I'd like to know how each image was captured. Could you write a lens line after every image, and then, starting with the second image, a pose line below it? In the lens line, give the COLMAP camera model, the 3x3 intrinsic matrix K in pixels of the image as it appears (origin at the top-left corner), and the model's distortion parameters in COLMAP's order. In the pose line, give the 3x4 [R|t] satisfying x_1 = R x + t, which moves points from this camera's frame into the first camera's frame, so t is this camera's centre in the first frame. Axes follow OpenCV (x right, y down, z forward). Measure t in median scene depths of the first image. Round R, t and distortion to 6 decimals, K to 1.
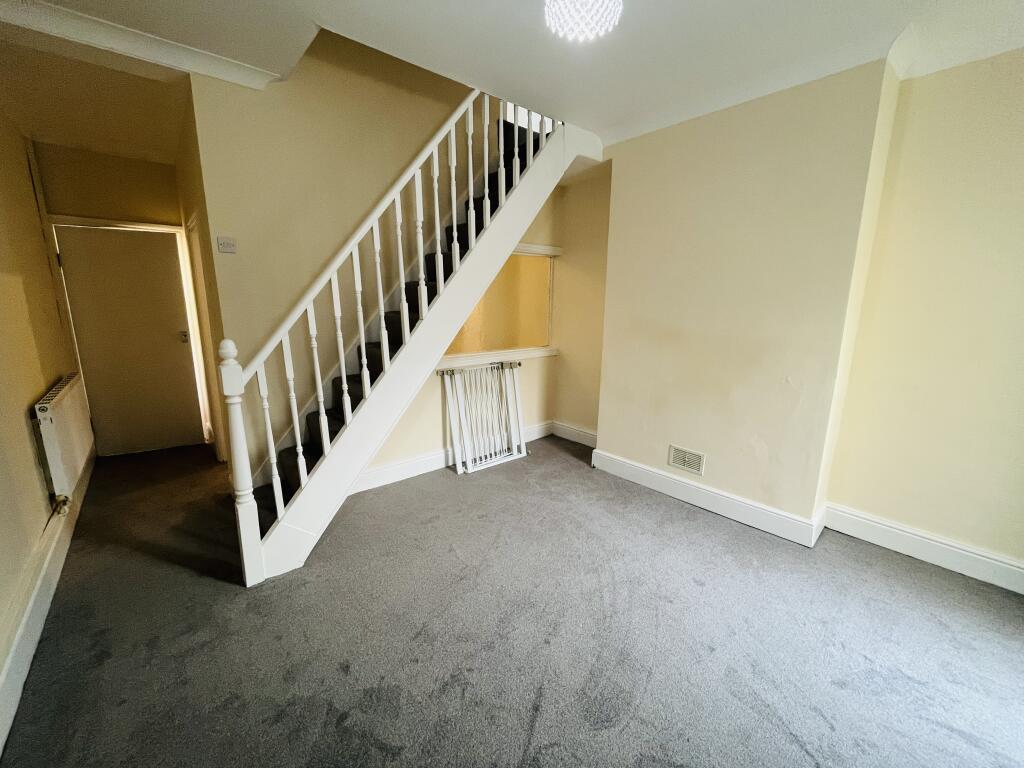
lens RADIAL K [[415.0, 0, 507.4], [0, 415.0, 383.3], [0, 0, 1]] dist [-0.002762, -0.000241]
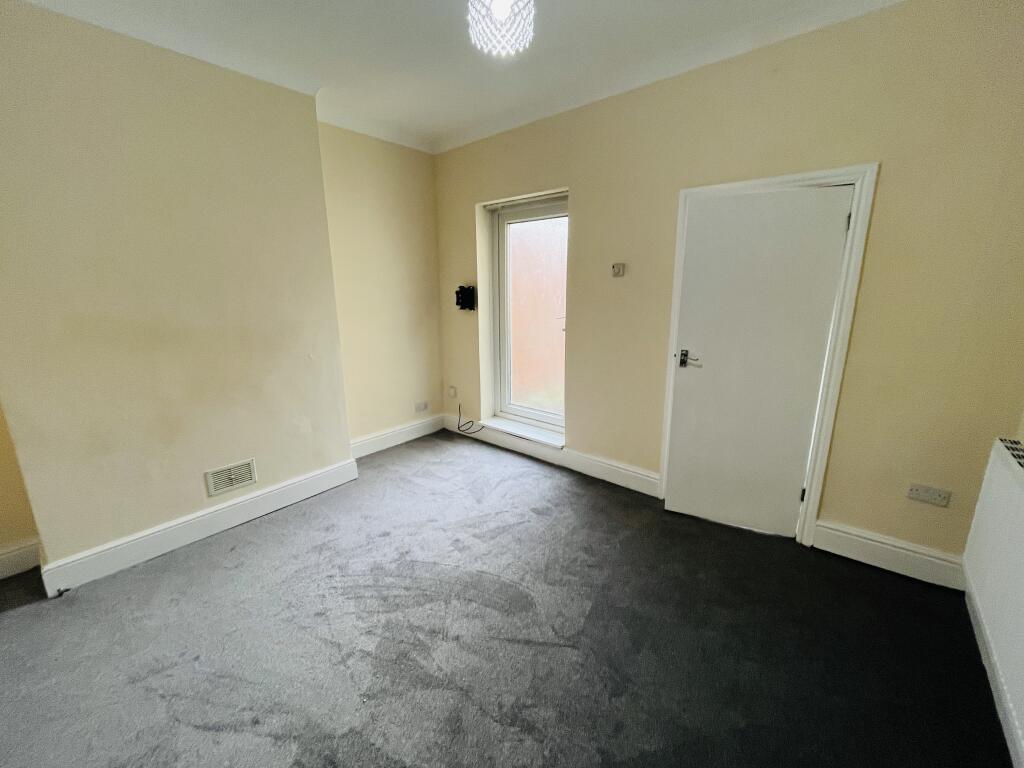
lens RADIAL K [[415.0, 0, 507.4], [0, 415.0, 383.3], [0, 0, 1]] dist [-0.002762, -0.000241]
pose [[-0.157424, -0.228613, 0.960705, -0.439823], [0.209468, 0.942968, 0.258717, -0.101253], [-0.965060, 0.241965, -0.100559, 0.510953]]
